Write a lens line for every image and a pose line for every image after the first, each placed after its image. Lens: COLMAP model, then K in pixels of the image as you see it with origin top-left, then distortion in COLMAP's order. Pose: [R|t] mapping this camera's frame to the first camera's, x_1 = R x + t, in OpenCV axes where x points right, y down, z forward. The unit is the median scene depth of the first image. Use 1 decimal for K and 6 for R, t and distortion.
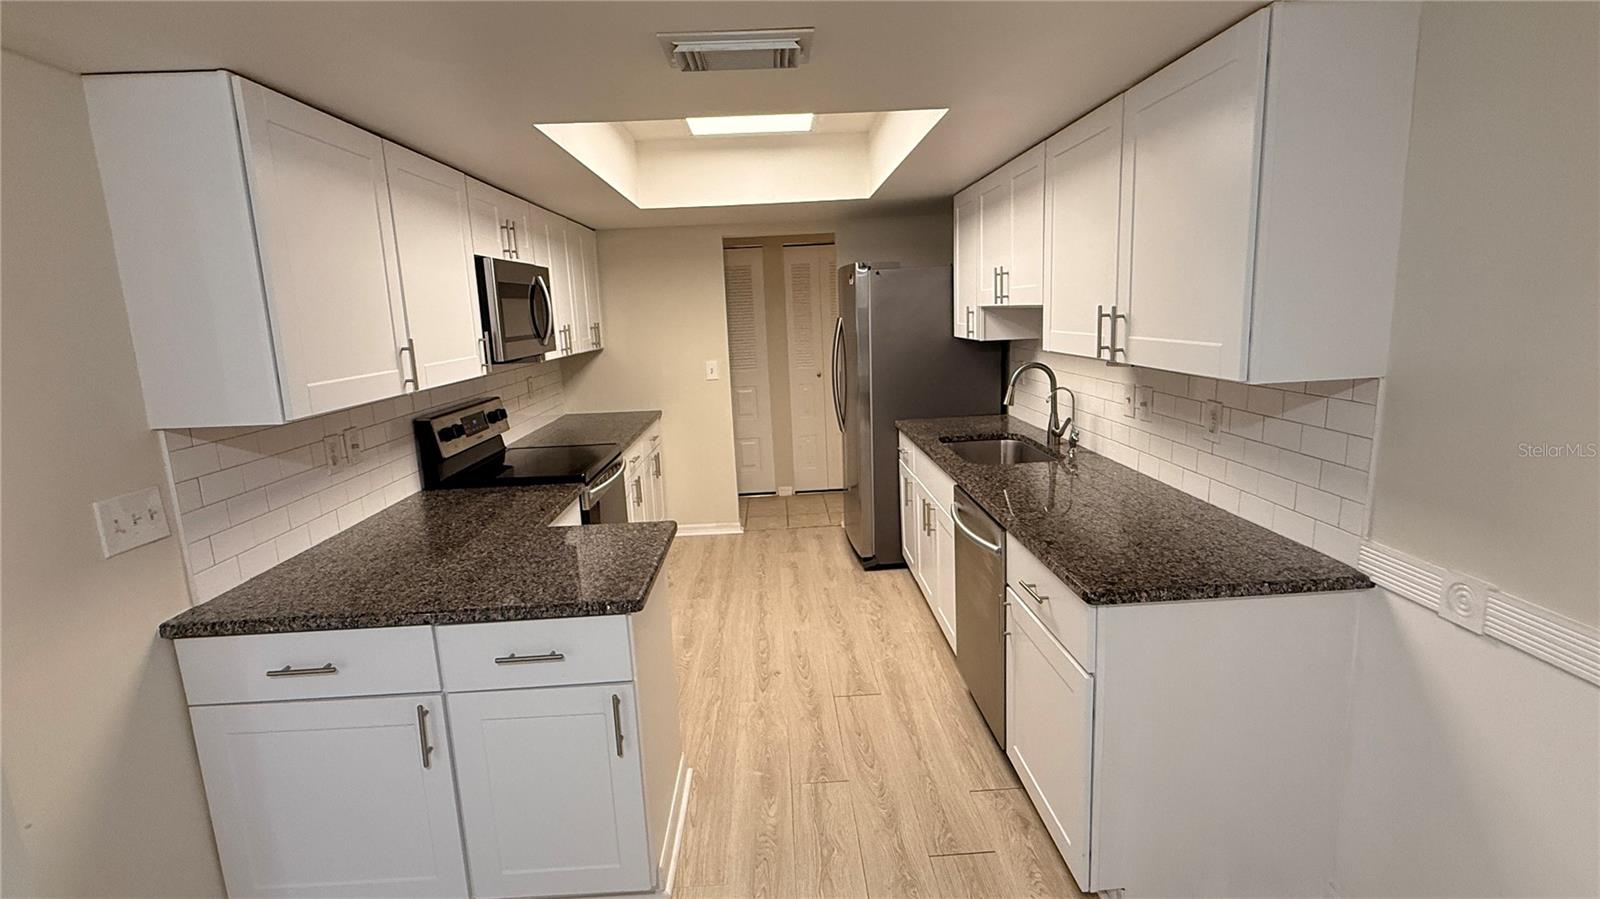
lens RADIAL K [[759.6, 0, 795.5], [0, 759.6, 454.1], [0, 0, 1]] dist [0.000942, -0.000031]
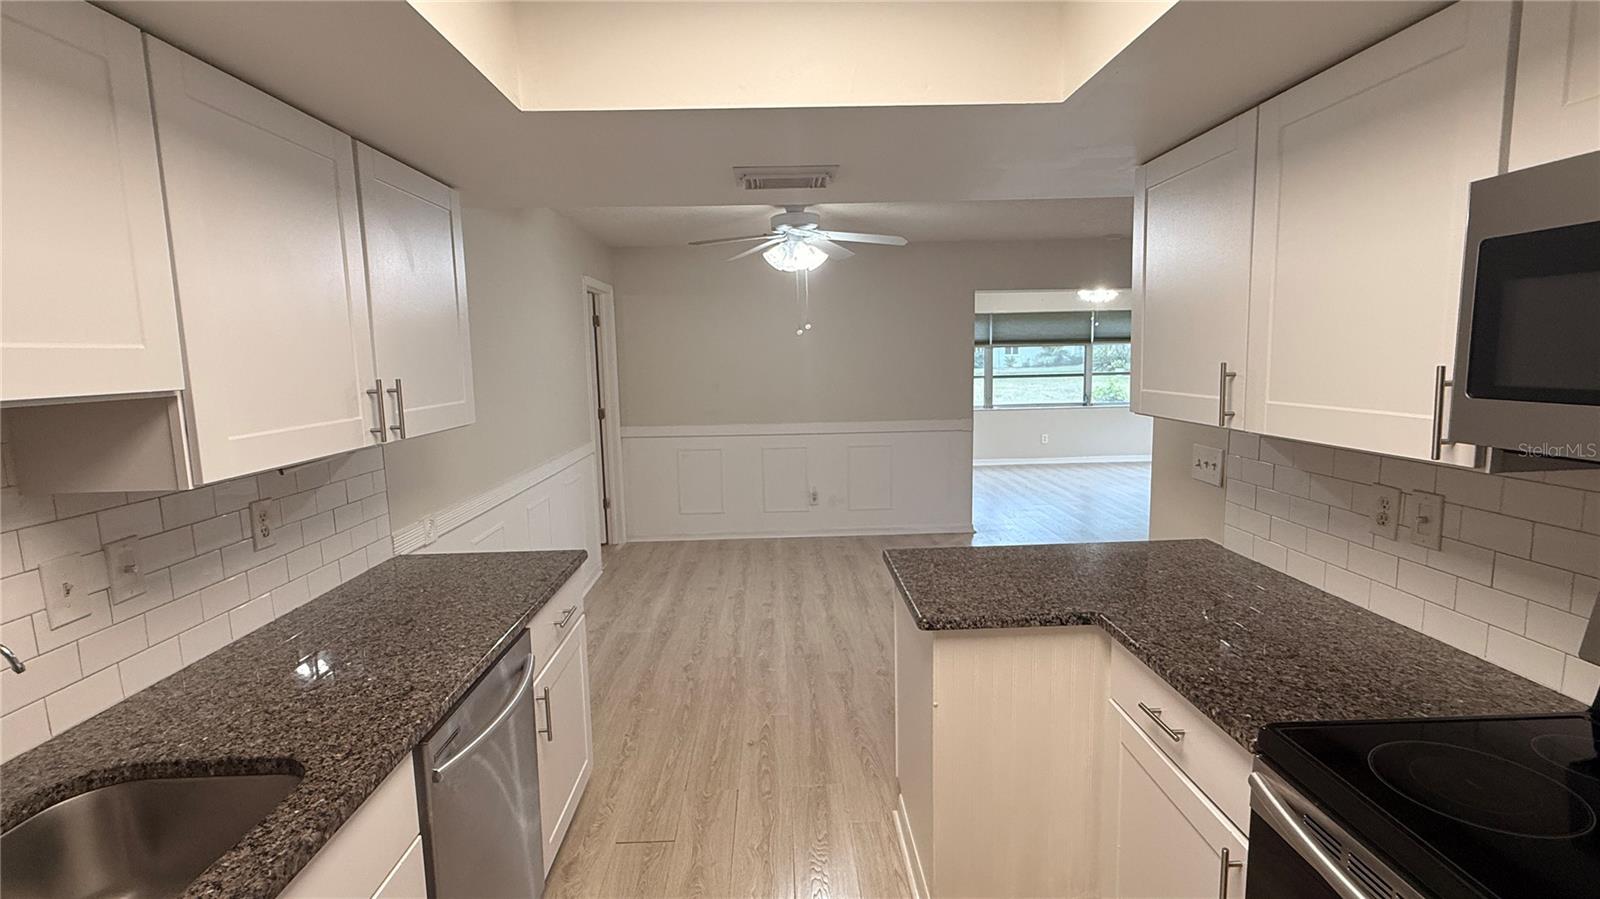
lens RADIAL K [[746.5, 0, 801.7], [0, 746.5, 454.6], [0, 0, 1]] dist [0.002381, 0.000204]
pose [[-0.997725, 0.066888, 0.008437, -0.040811], [0.066083, 0.945505, 0.318831, -0.239904], [0.013349, 0.318663, -0.947774, 1.245892]]
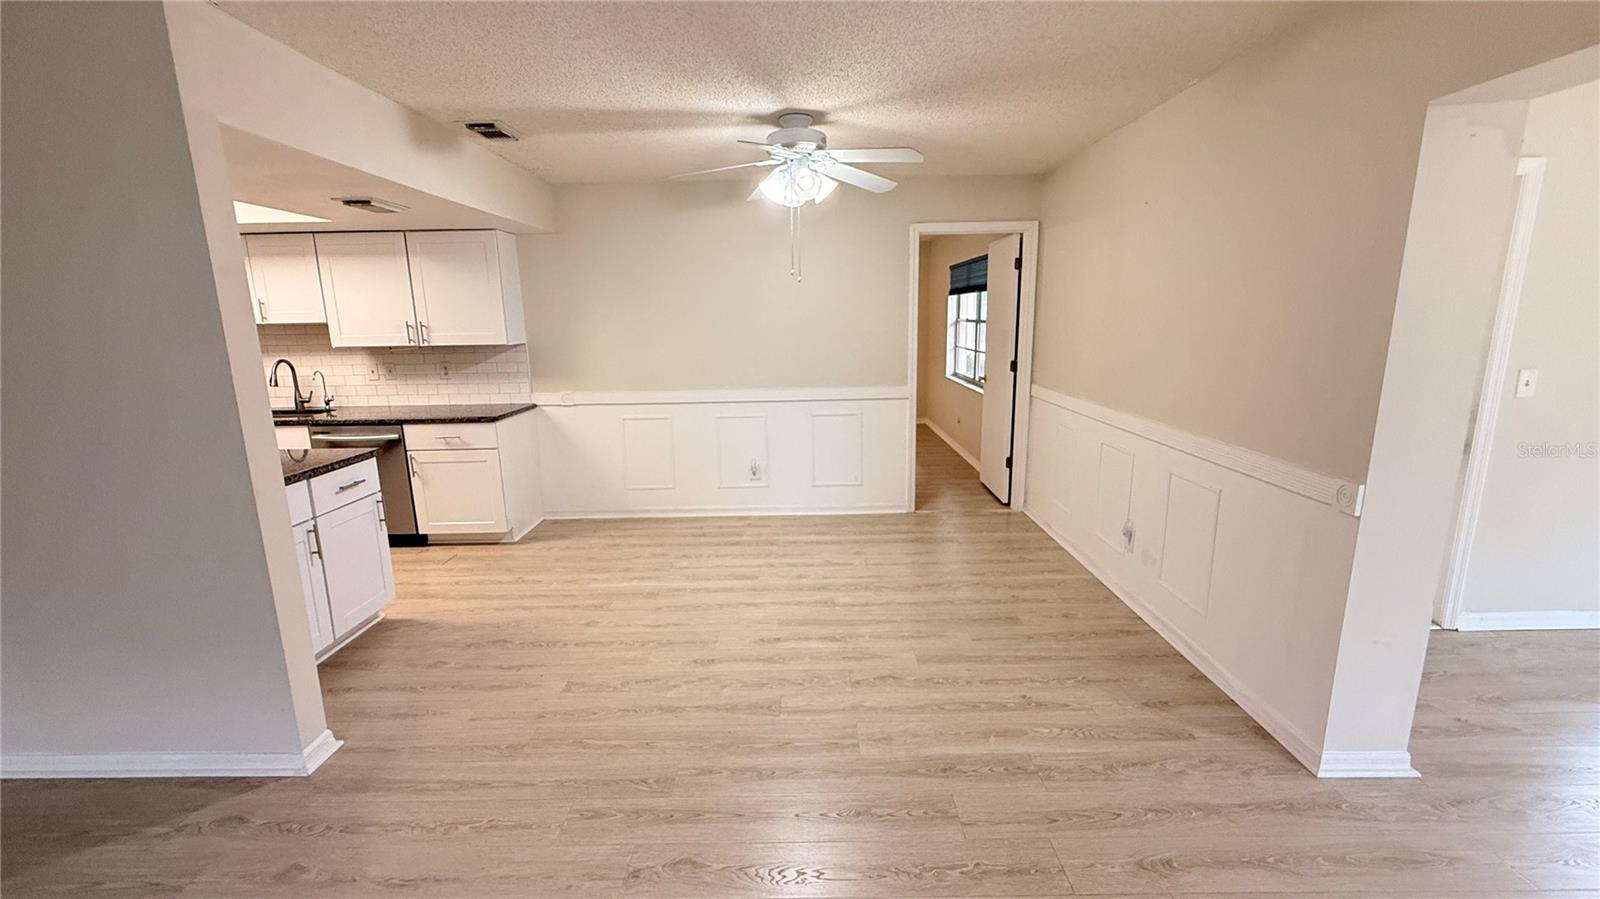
lens RADIAL K [[671.2, 0, 812.5], [0, 671.2, 453.2], [0, 0, 1]] dist [-0.006501, 0.000022]
pose [[0.032793, -0.156835, 0.987080, -1.105923], [0.204421, 0.967786, 0.146978, 0.097206], [-0.978334, 0.196960, 0.063797, -0.164462]]
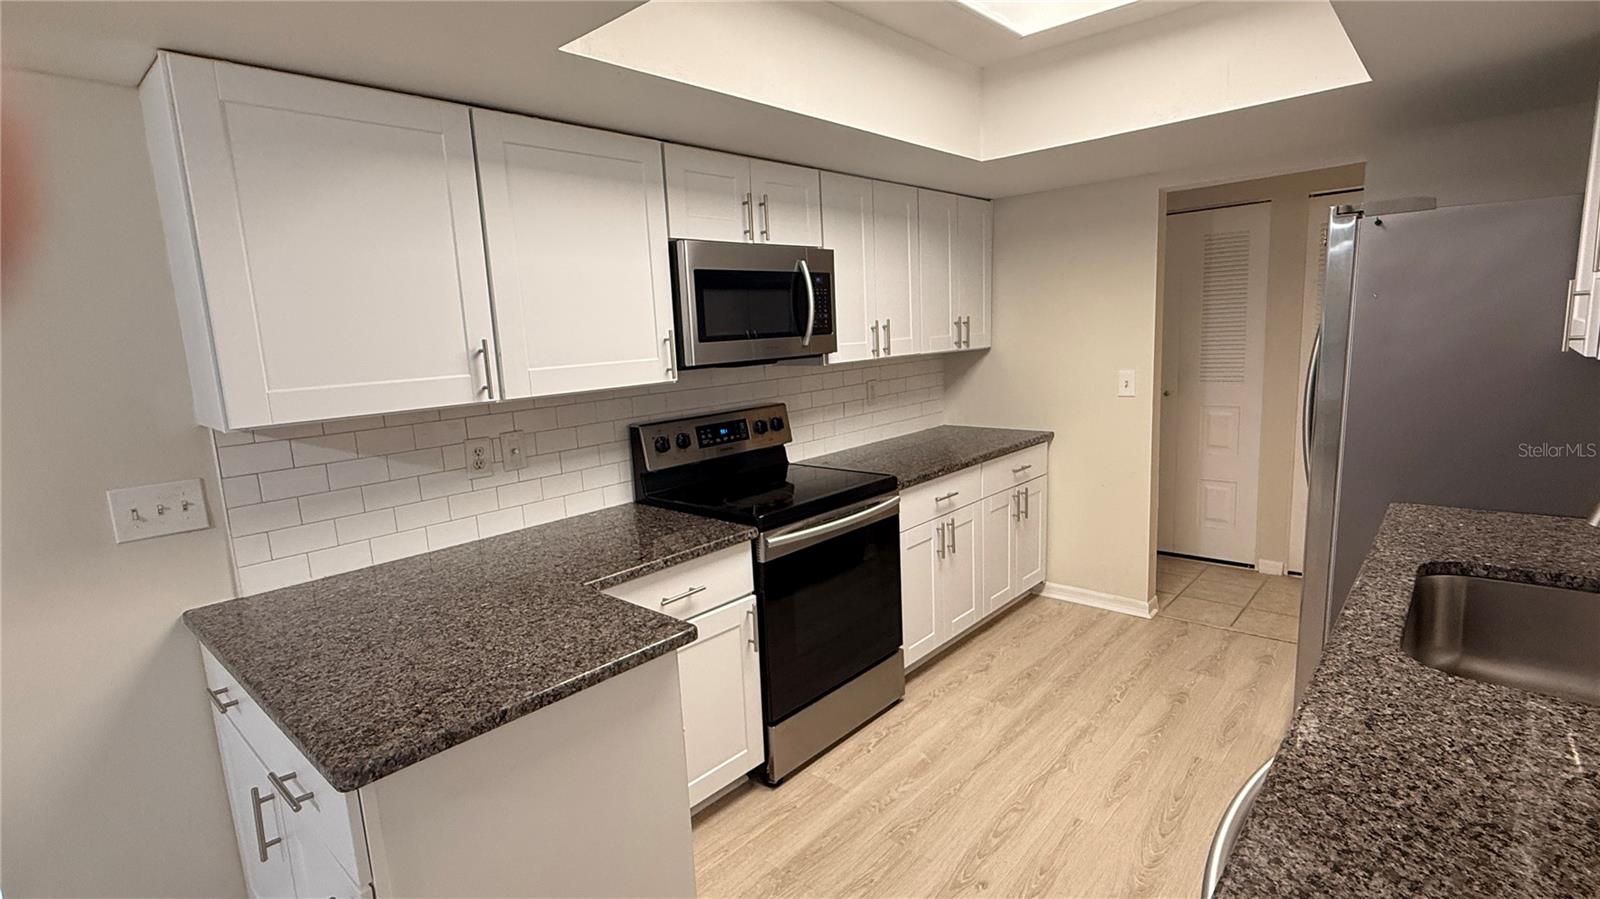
lens RADIAL K [[756.5, 0, 798.5], [0, 756.5, 451.7], [0, 0, 1]] dist [0.002209, 0.000672]
pose [[0.722497, 0.120362, -0.680817, 0.245616], [-0.114033, 0.991989, 0.054360, -0.078715], [0.681905, 0.038360, 0.730434, 0.434175]]
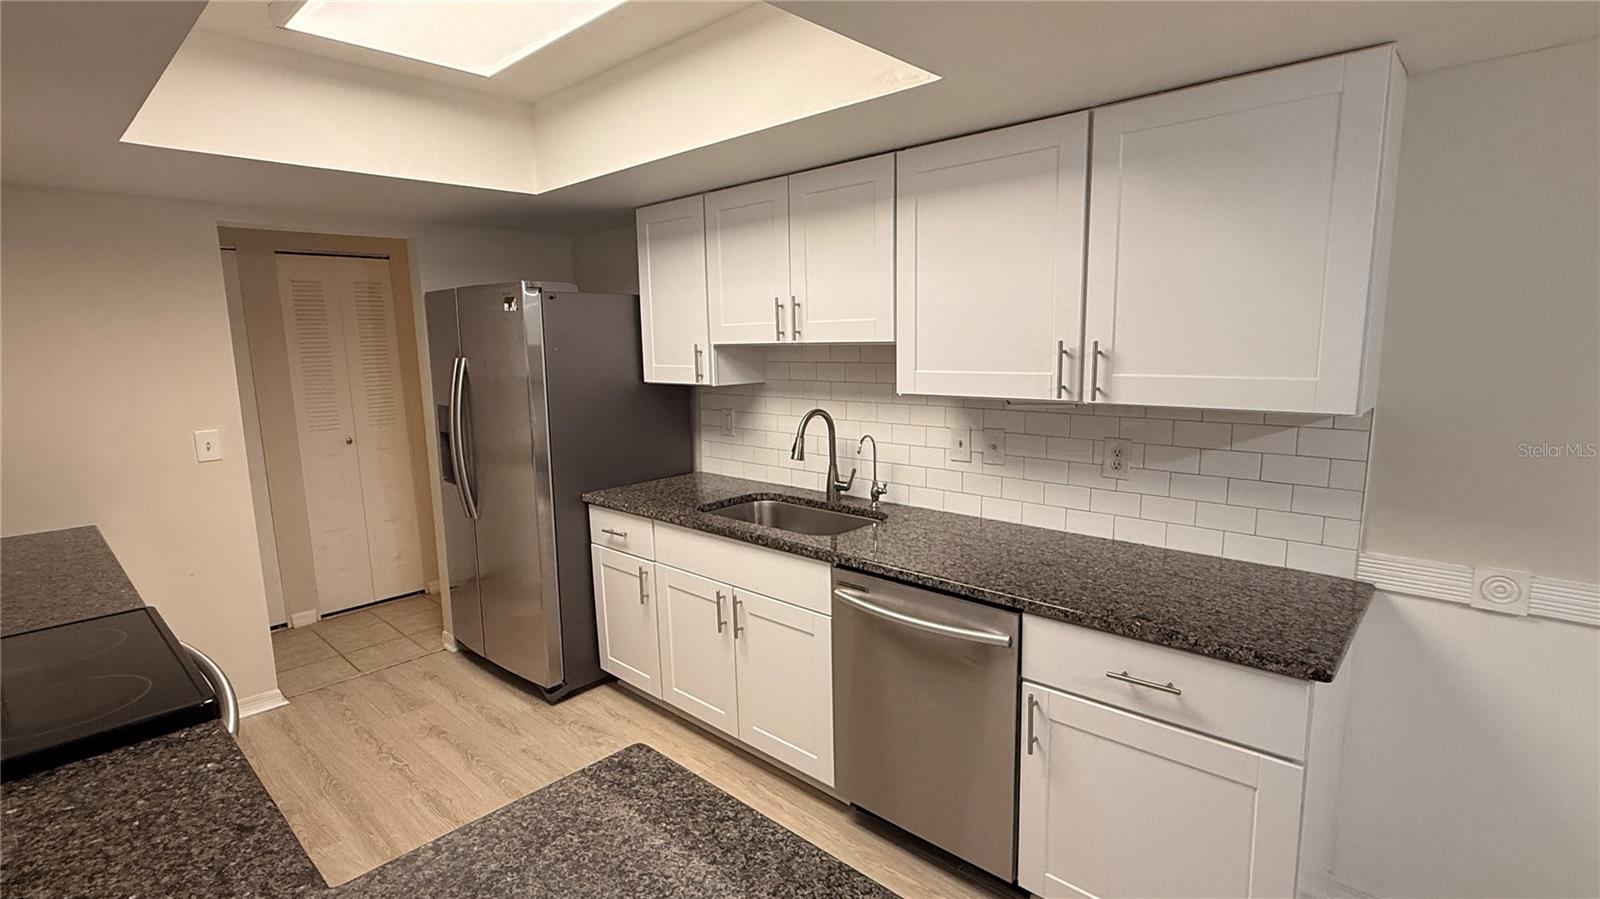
lens RADIAL K [[756.5, 0, 798.5], [0, 756.5, 451.7], [0, 0, 1]] dist [0.002209, 0.000672]
pose [[0.704446, -0.075995, 0.705678, -0.317429], [0.122818, 0.992304, -0.015741, -0.061881], [-0.699051, 0.097759, 0.708358, 0.412540]]
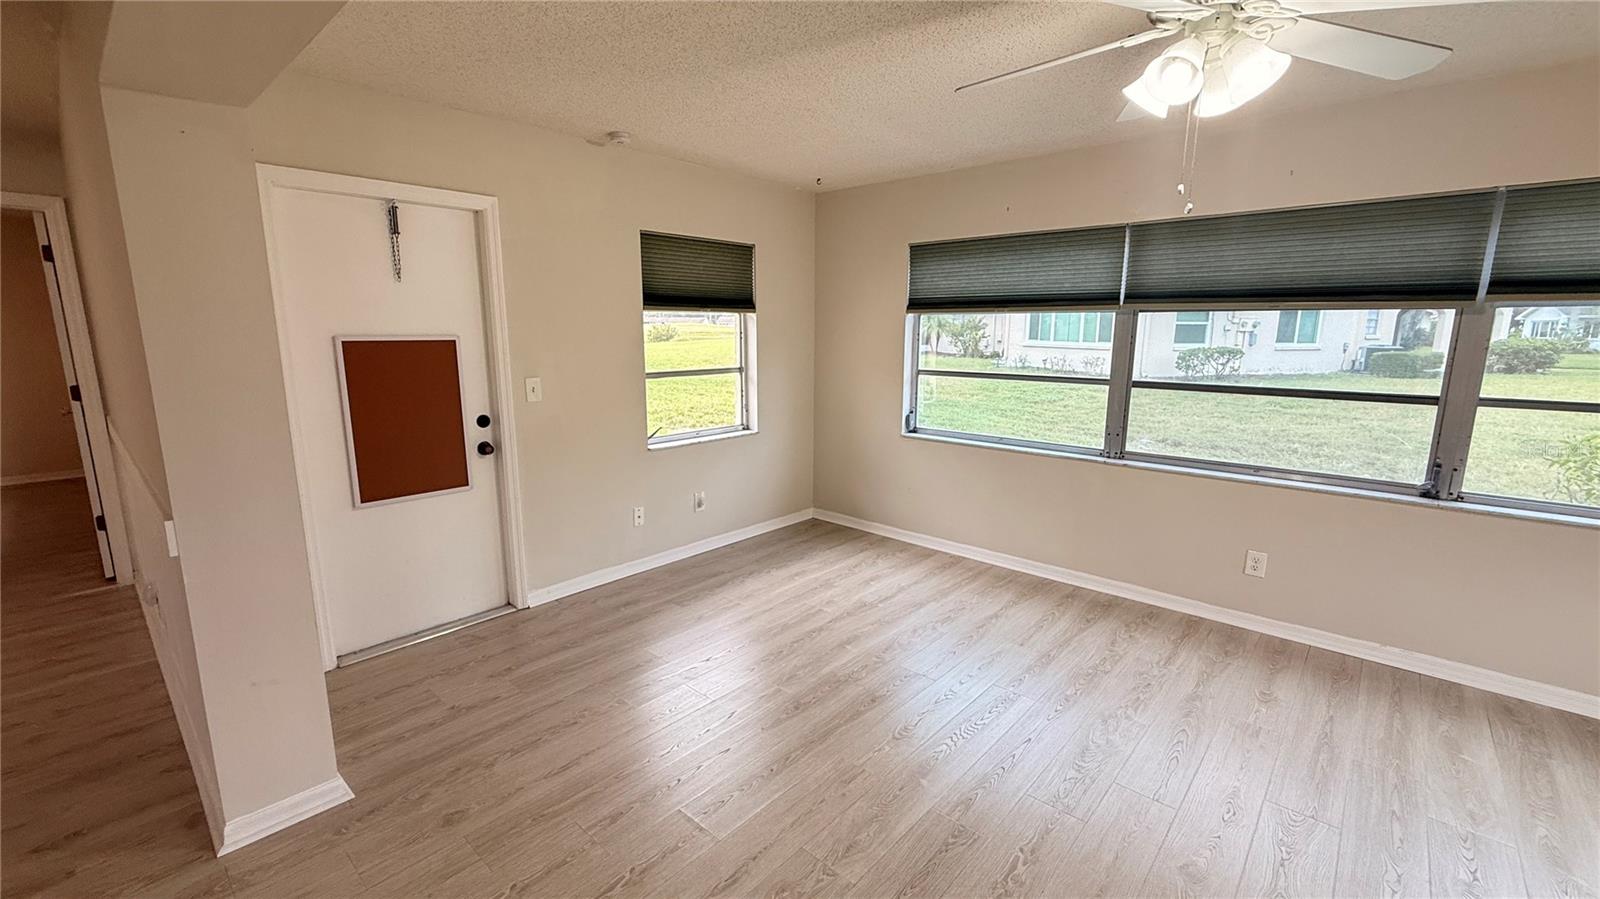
lens RADIAL K [[677.4, 0, 780.4], [0, 677.4, 449.4], [0, 0, 1]] dist [0.002752, 0.000451]
pose [[-0.710432, -0.088252, 0.698210, -1.231187], [0.166853, 0.942699, 0.288928, 0.172162], [-0.683700, 0.321762, -0.654999, -0.600435]]
